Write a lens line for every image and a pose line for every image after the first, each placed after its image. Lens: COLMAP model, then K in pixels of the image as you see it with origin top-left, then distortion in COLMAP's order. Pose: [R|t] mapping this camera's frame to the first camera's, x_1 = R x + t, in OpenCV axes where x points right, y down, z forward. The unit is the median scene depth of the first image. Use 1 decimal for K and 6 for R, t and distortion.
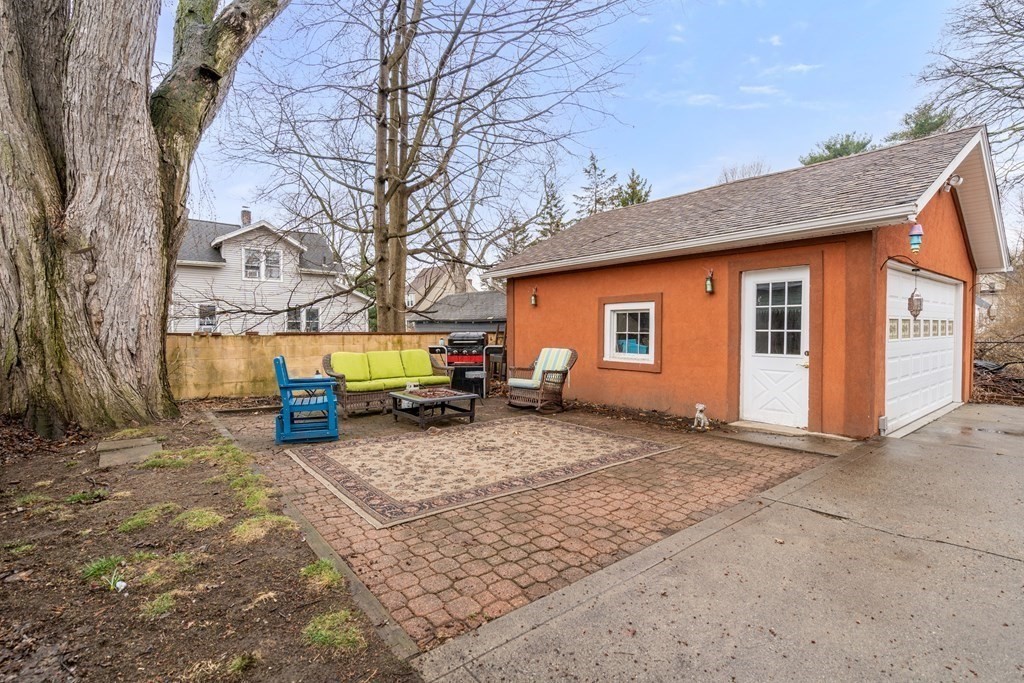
lens RADIAL K [[477.6, 0, 508.8], [0, 477.6, 341.6], [0, 0, 1]] dist [-0.002875, 0.002708]
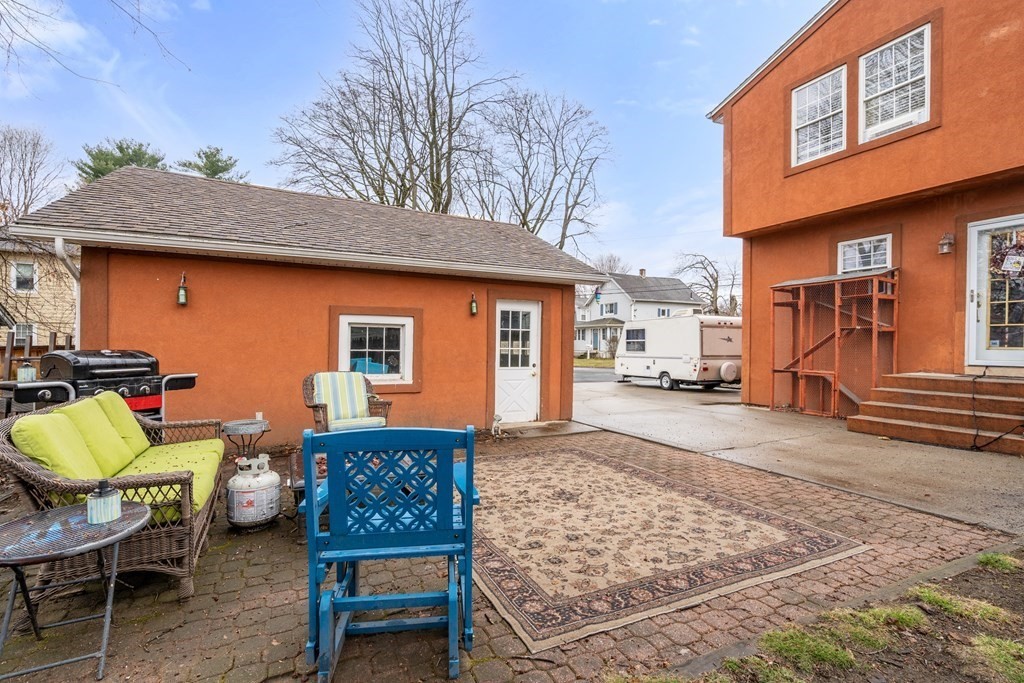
lens RADIAL K [[477.6, 0, 509.2], [0, 477.6, 345.2], [0, 0, 1]] dist [-0.002875, 0.002708]
pose [[0.211337, 0.006787, 0.977390, -0.901475], [0.018282, 0.999774, -0.010895, -0.023729], [-0.977242, 0.020171, 0.211165, 0.969060]]
